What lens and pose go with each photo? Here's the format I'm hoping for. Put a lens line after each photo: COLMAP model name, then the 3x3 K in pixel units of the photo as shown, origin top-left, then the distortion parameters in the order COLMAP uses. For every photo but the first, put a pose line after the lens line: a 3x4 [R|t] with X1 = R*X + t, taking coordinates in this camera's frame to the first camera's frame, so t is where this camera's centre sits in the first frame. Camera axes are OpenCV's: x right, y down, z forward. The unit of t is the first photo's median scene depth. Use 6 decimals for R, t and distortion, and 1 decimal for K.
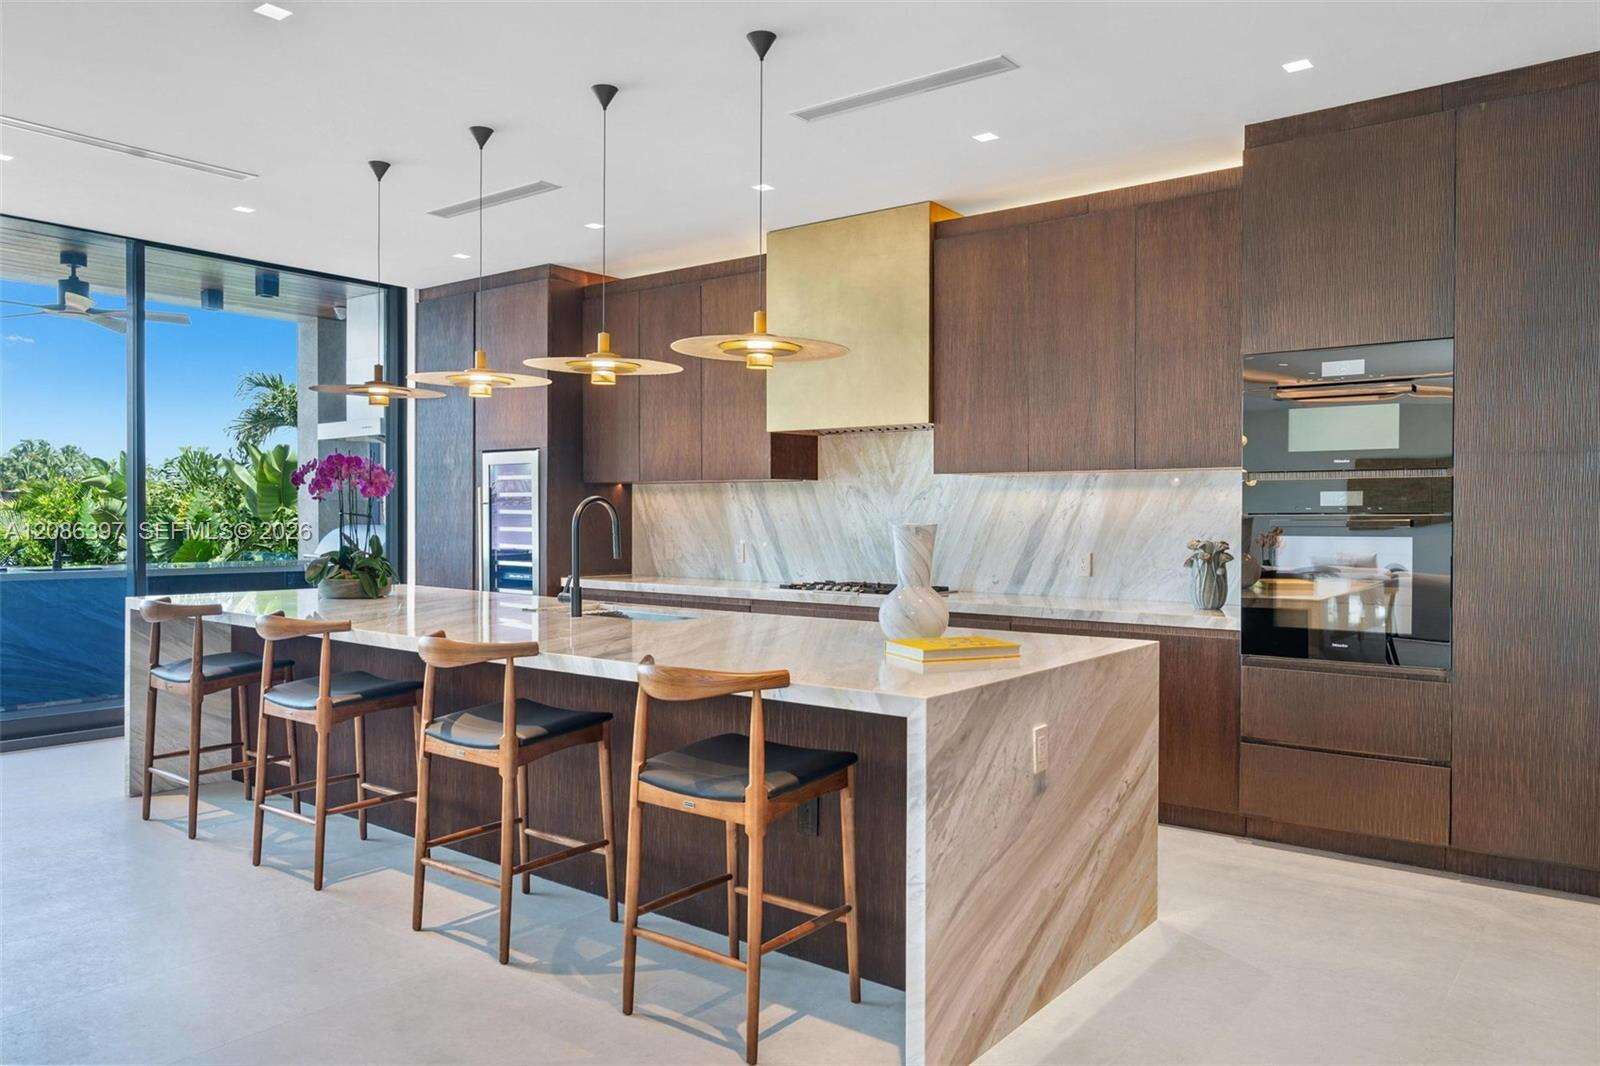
lens RADIAL K [[1140.2, 0, 798.6], [0, 1140.2, 521.3], [0, 0, 1]] dist [0.014236, 0.002004]
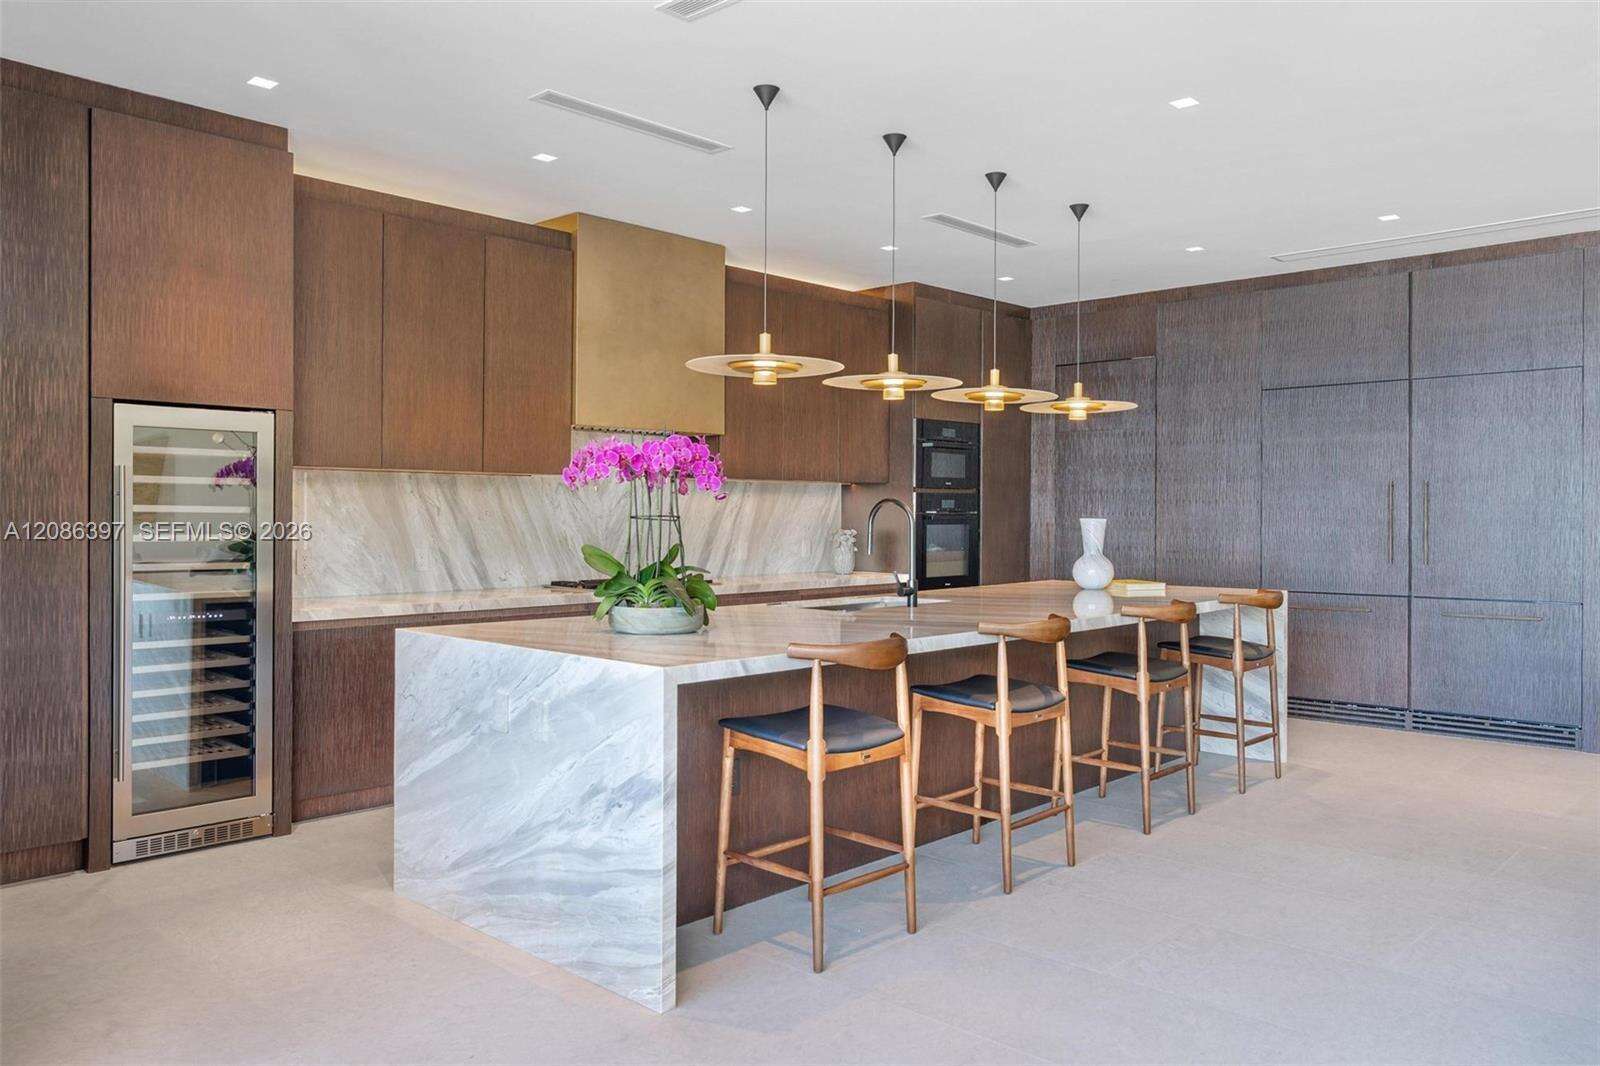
lens RADIAL K [[1166.1, 0, 798.8], [0, 1166.1, 530.0], [0, 0, 1]] dist [-0.040389, -0.002213]
pose [[0.099678, -0.014042, 0.994921, -1.056385], [0.009033, 0.999872, 0.013207, -0.002372], [-0.994979, 0.007670, 0.099793, 0.787635]]
